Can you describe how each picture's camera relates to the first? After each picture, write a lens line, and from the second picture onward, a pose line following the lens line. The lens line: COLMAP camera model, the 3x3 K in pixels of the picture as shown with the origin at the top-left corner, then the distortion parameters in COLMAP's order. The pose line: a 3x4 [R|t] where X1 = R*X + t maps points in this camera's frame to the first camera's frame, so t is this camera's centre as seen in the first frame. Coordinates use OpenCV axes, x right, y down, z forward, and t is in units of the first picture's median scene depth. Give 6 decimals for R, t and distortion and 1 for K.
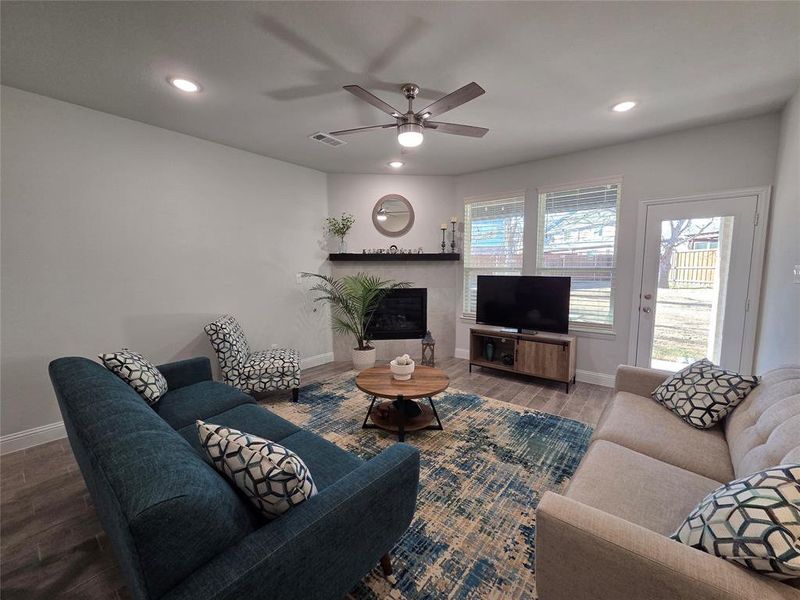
lens RADIAL K [[325.5, 0, 400.0], [0, 325.5, 300.0], [0, 0, 1]] dist [0.000809, -0.000710]
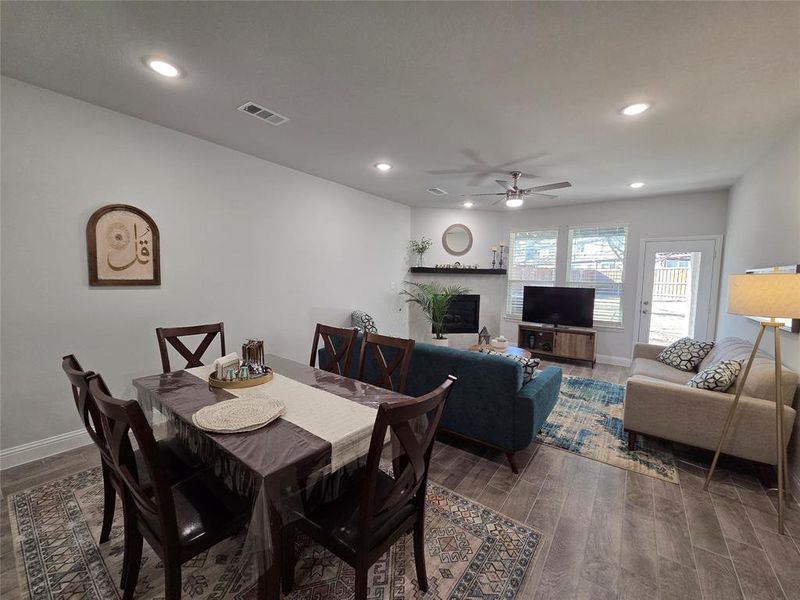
lens RADIAL K [[325.5, 0, 400.0], [0, 325.5, 300.0], [0, 0, 1]] dist [0.000809, -0.000710]
pose [[0.998358, 0.020244, 0.053586, -0.377072], [-0.018827, 0.999463, -0.026815, 0.031855], [-0.054100, 0.025762, 0.998203, -0.361680]]
